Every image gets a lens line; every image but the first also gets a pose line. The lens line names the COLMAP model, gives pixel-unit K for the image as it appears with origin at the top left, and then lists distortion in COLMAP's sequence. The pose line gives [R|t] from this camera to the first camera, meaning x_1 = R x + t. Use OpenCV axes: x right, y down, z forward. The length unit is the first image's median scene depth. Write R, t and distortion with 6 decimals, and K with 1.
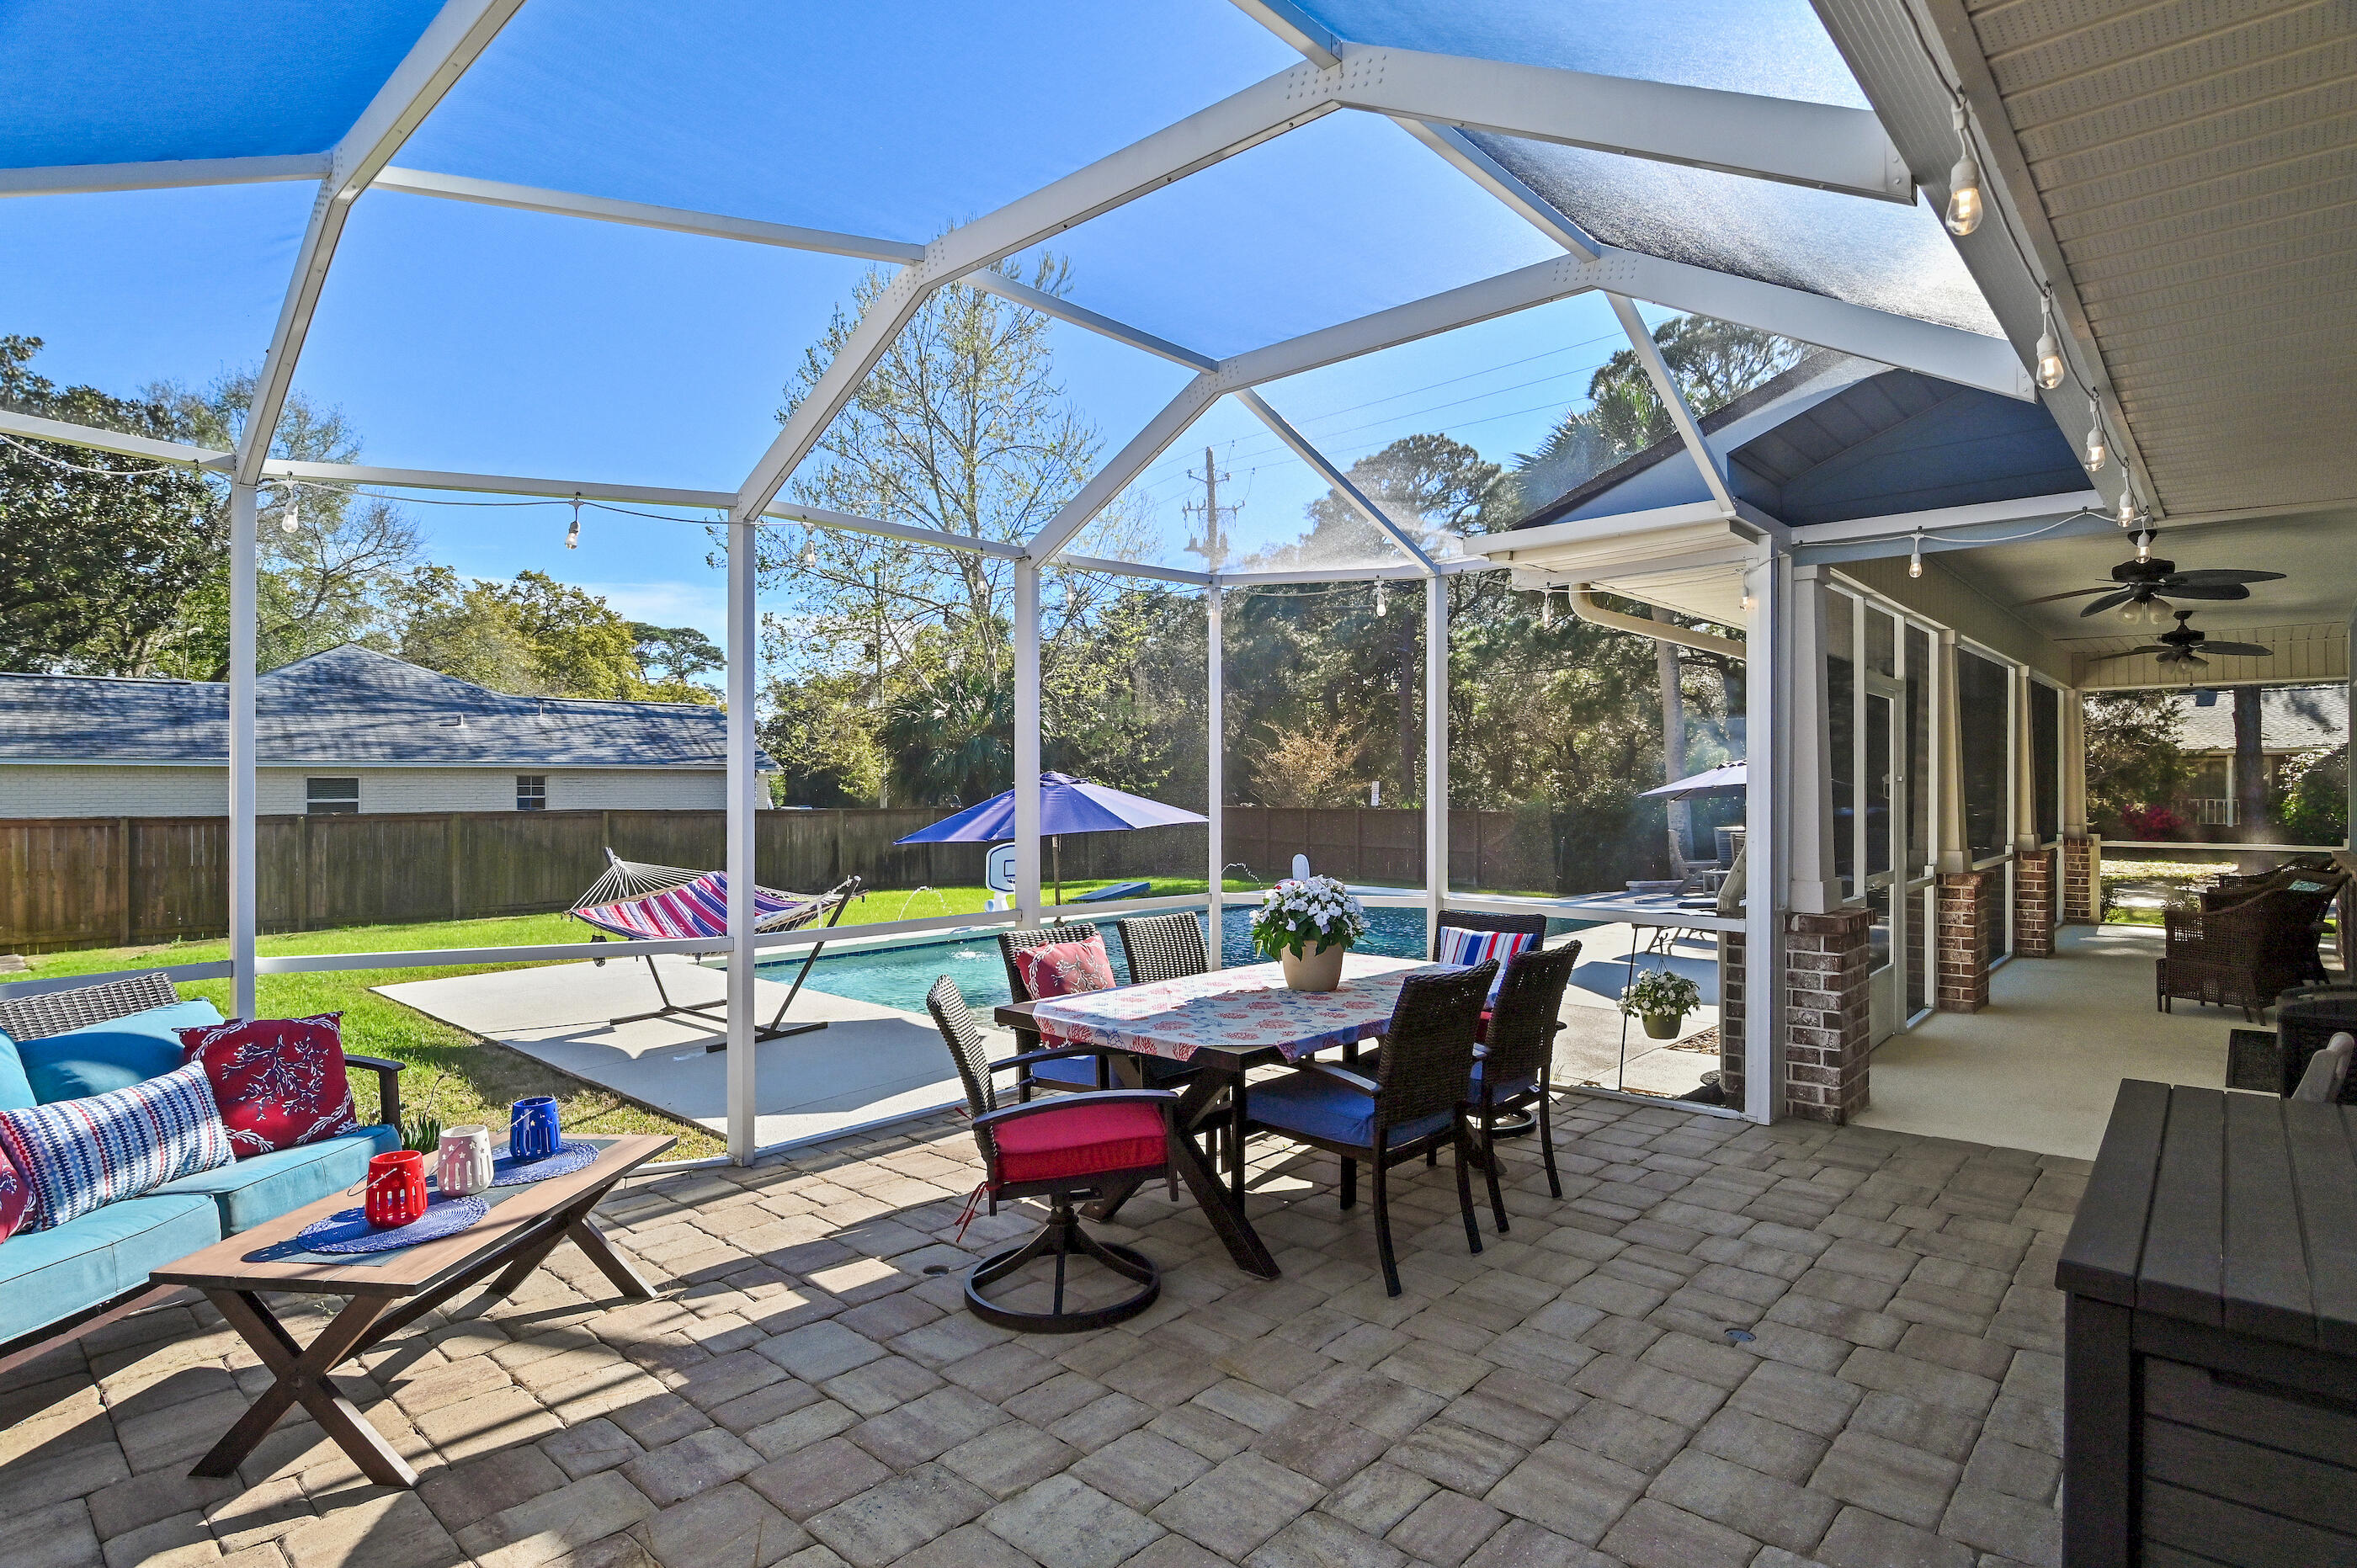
lens RADIAL K [[1181.6, 0, 1175.1], [0, 1181.6, 789.3], [0, 0, 1]] dist [-0.005636, -0.000433]
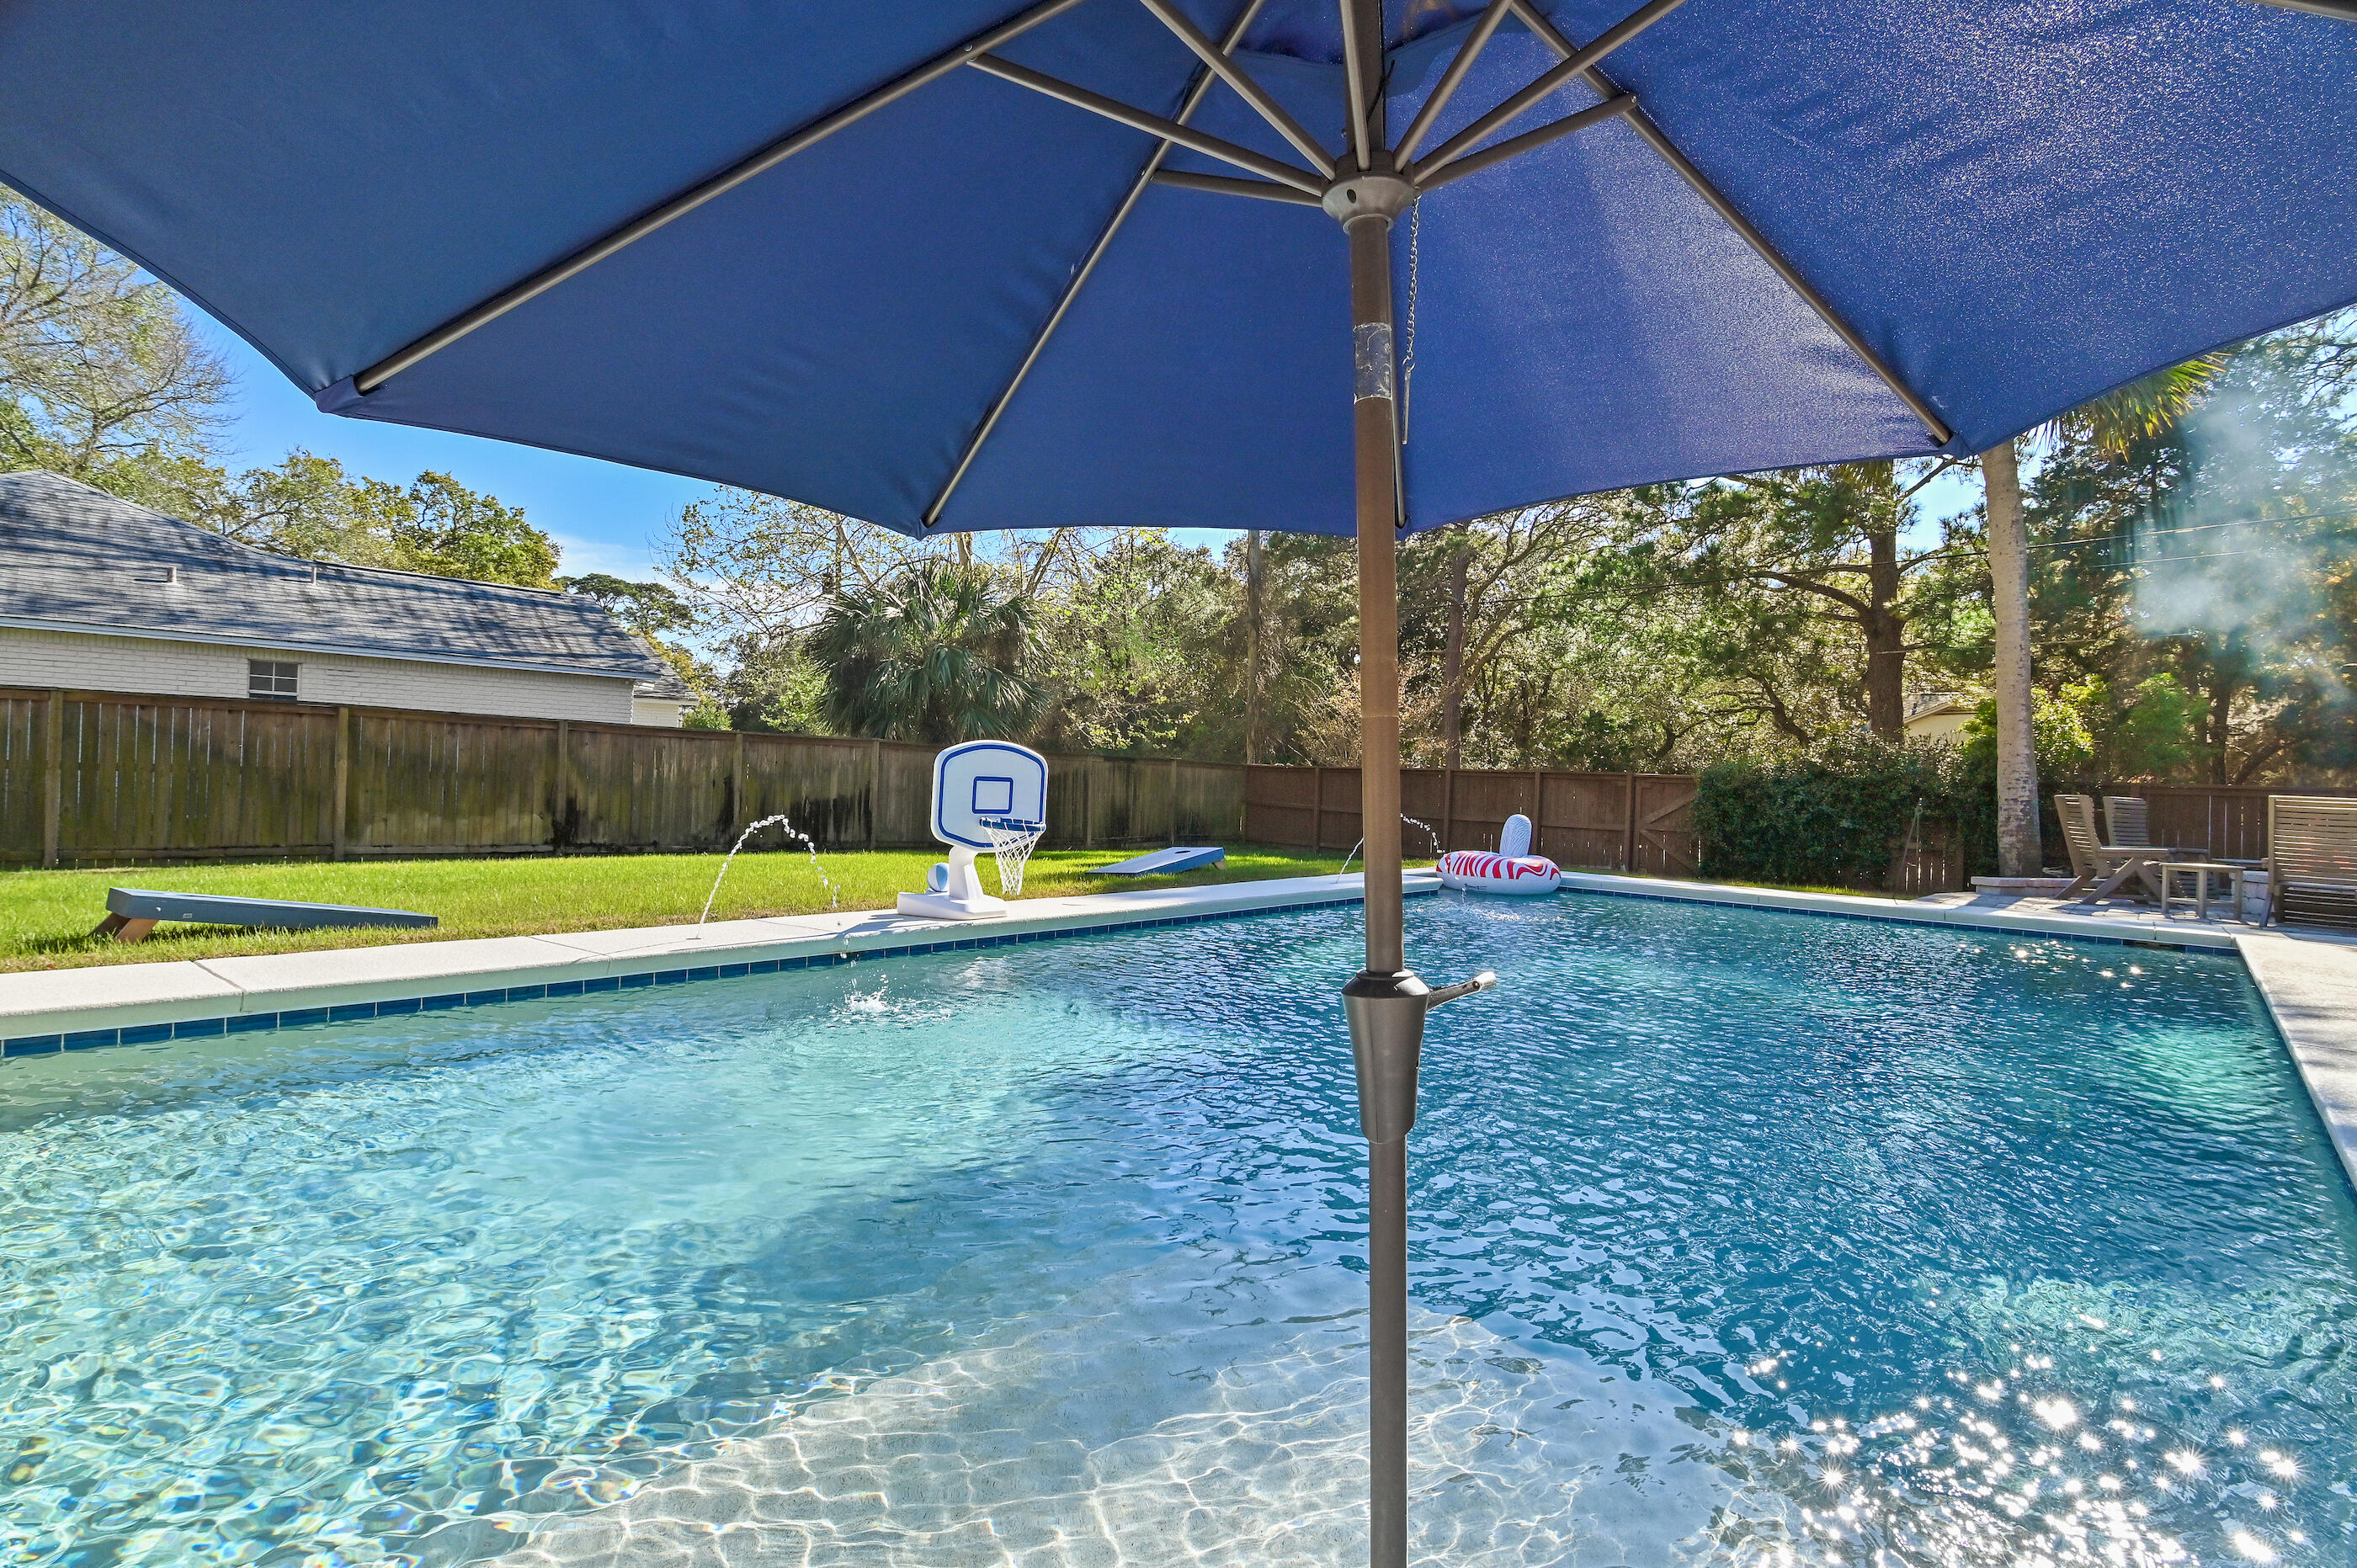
lens RADIAL K [[1181.6, 0, 1183.4], [0, 1181.6, 777.7], [0, 0, 1]] dist [-0.005636, -0.000433]
pose [[0.998838, 0.038702, 0.028718, -0.040802], [-0.038799, 0.999243, 0.002818, 0.030104], [-0.028588, -0.003929, 0.999584, 0.288227]]
